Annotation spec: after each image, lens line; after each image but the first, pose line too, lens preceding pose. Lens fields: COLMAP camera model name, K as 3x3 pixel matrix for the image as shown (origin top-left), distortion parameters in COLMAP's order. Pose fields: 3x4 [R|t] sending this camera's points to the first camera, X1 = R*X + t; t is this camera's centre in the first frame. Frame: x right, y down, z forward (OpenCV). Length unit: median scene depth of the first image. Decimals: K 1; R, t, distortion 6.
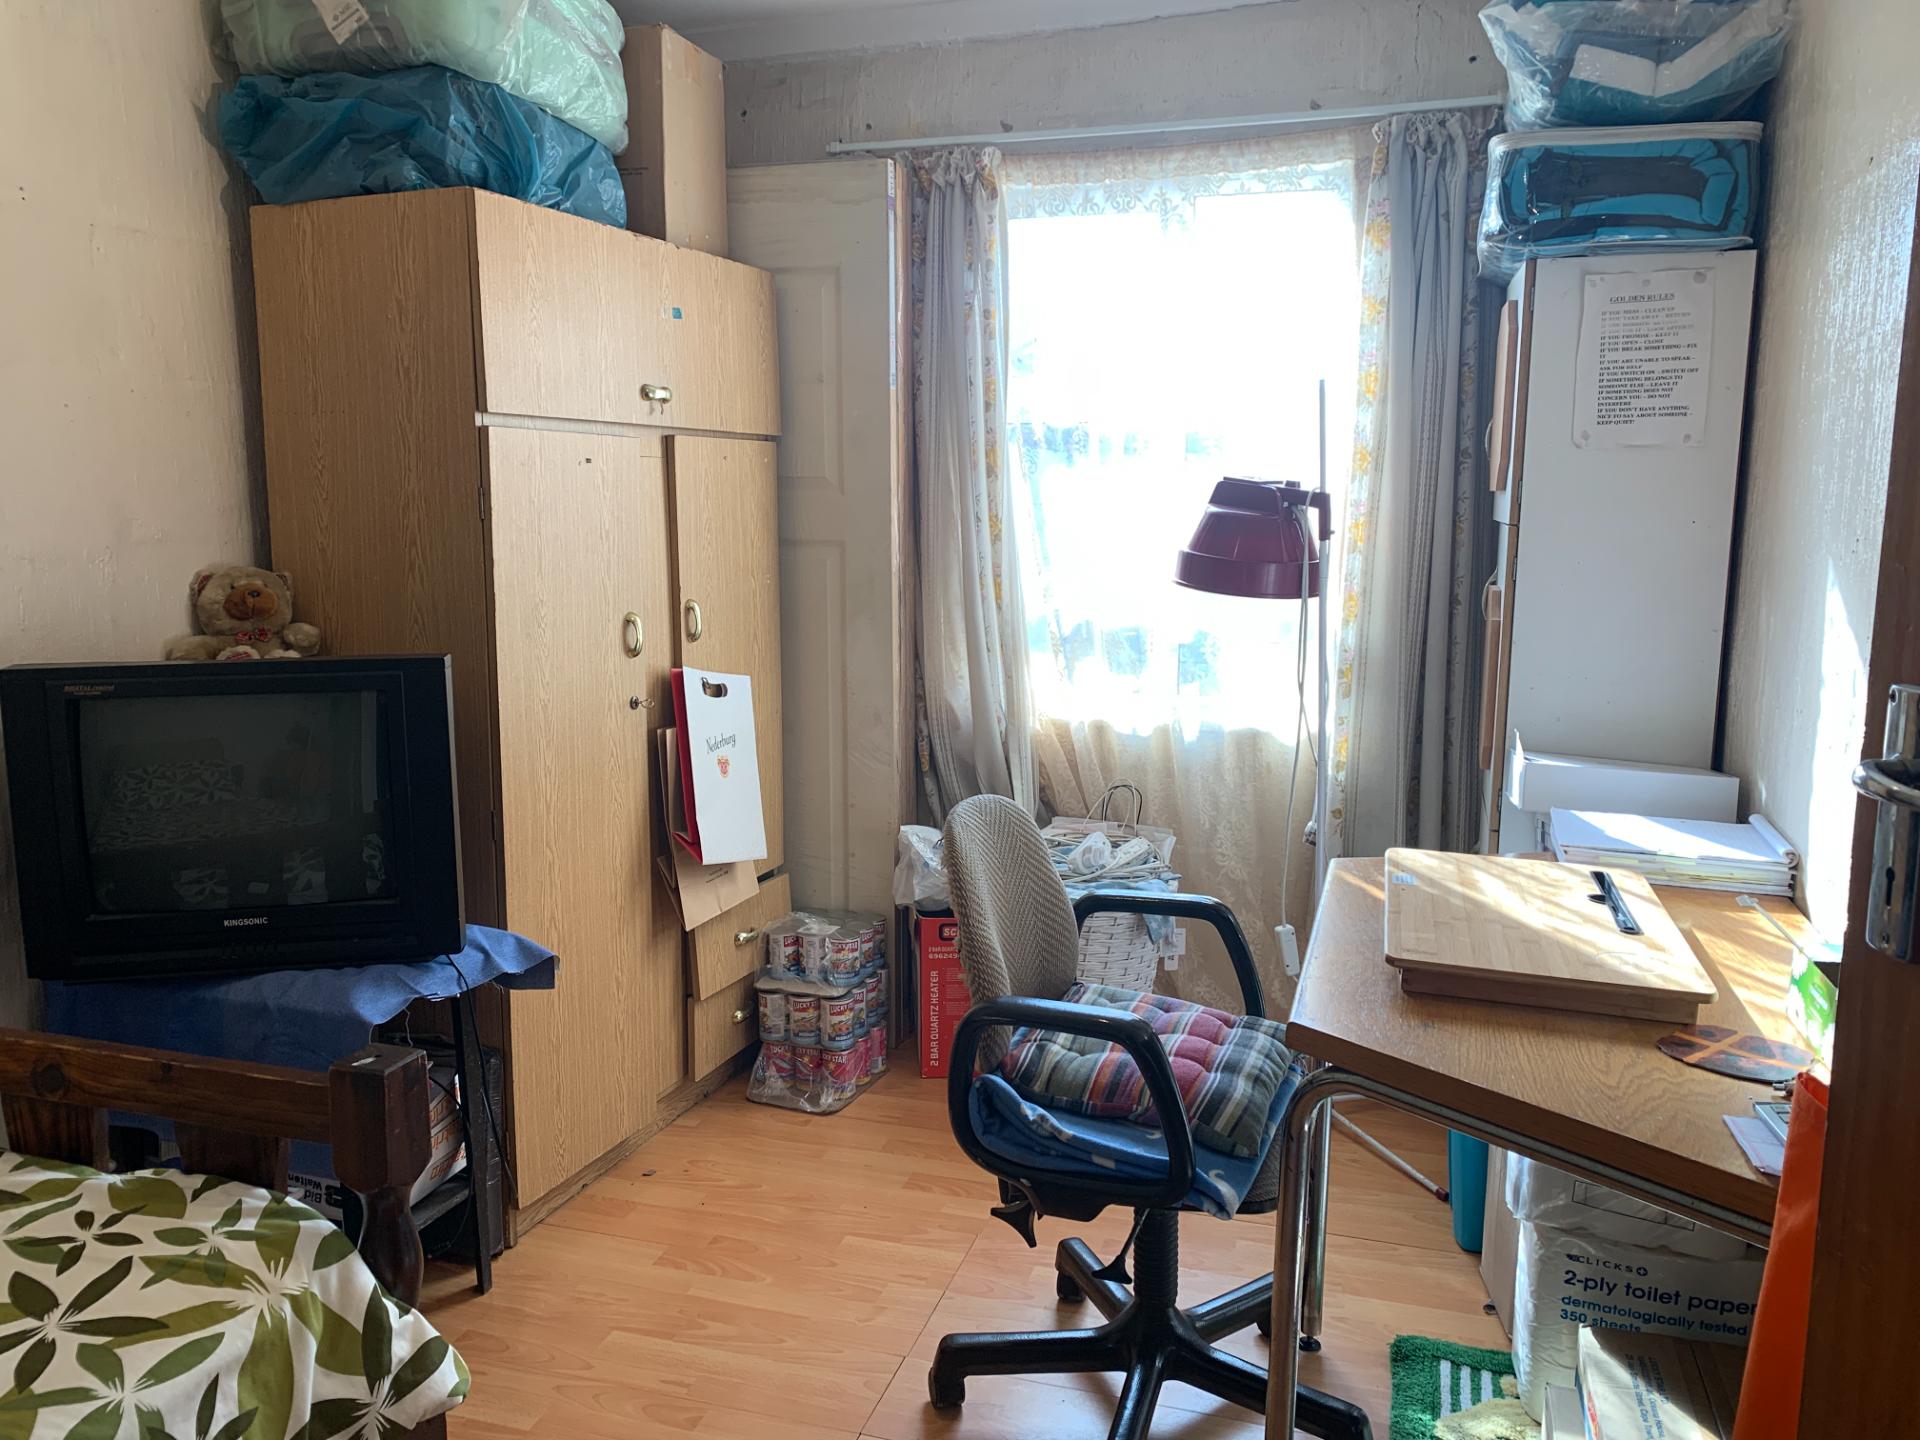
lens RADIAL K [[1476.5, 0, 960.2], [0, 1476.5, 697.7], [0, 0, 1]] dist [0.087487, -0.055352]
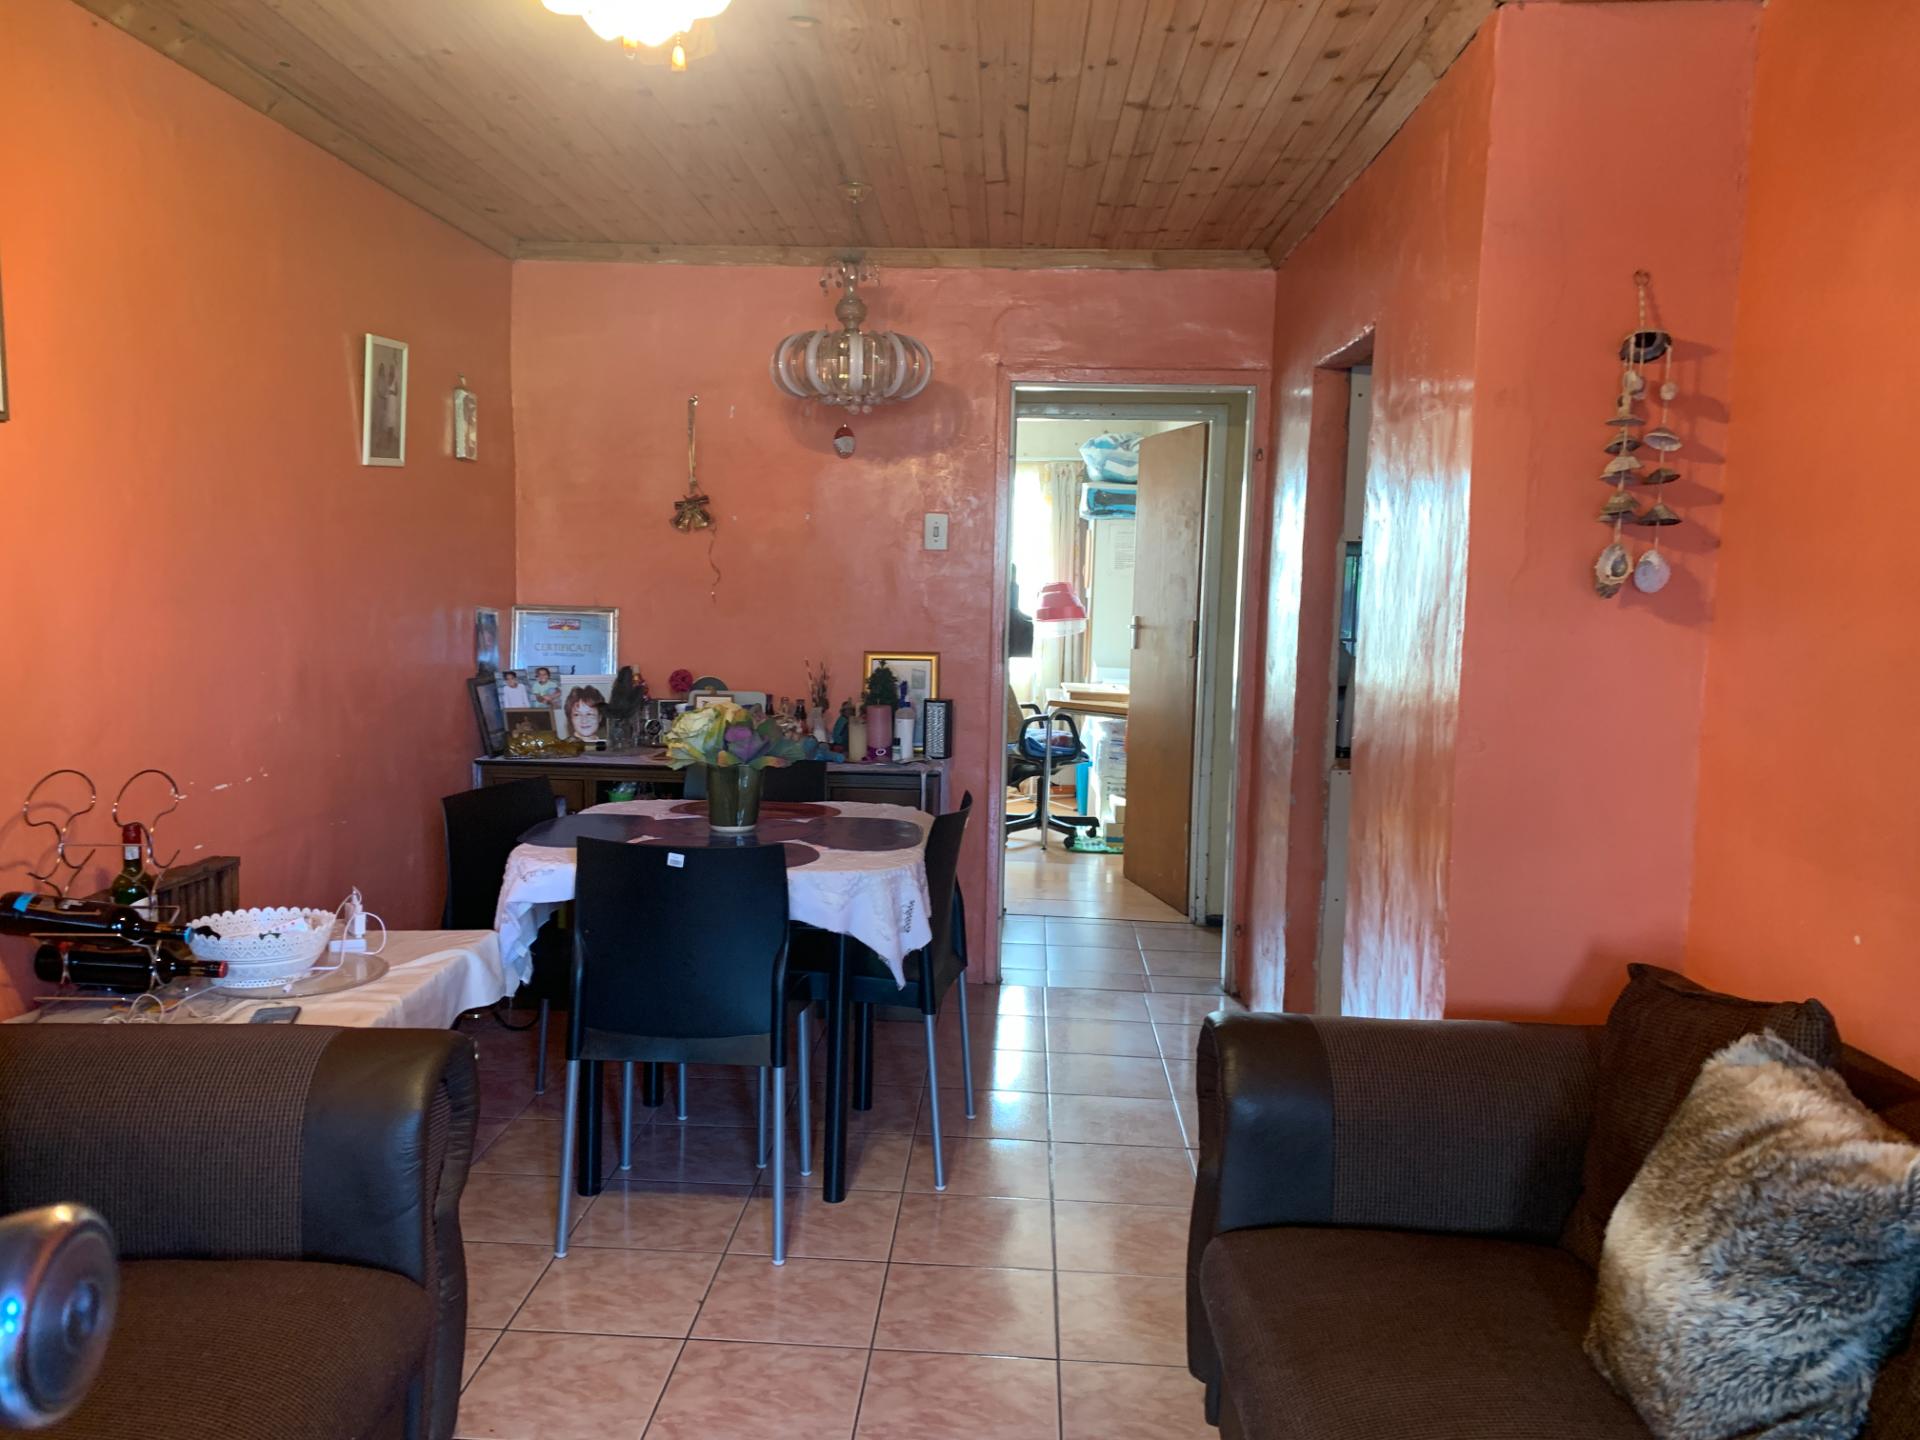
lens RADIAL K [[1476.5, 0, 960.2], [0, 1476.5, 697.7], [0, 0, 1]] dist [0.087487, -0.055352]
pose [[0.966355, 0.010092, 0.257014, -0.739914], [0.000609, 0.999137, -0.041523, 0.233630], [-0.257212, 0.040283, 0.965515, -2.051219]]
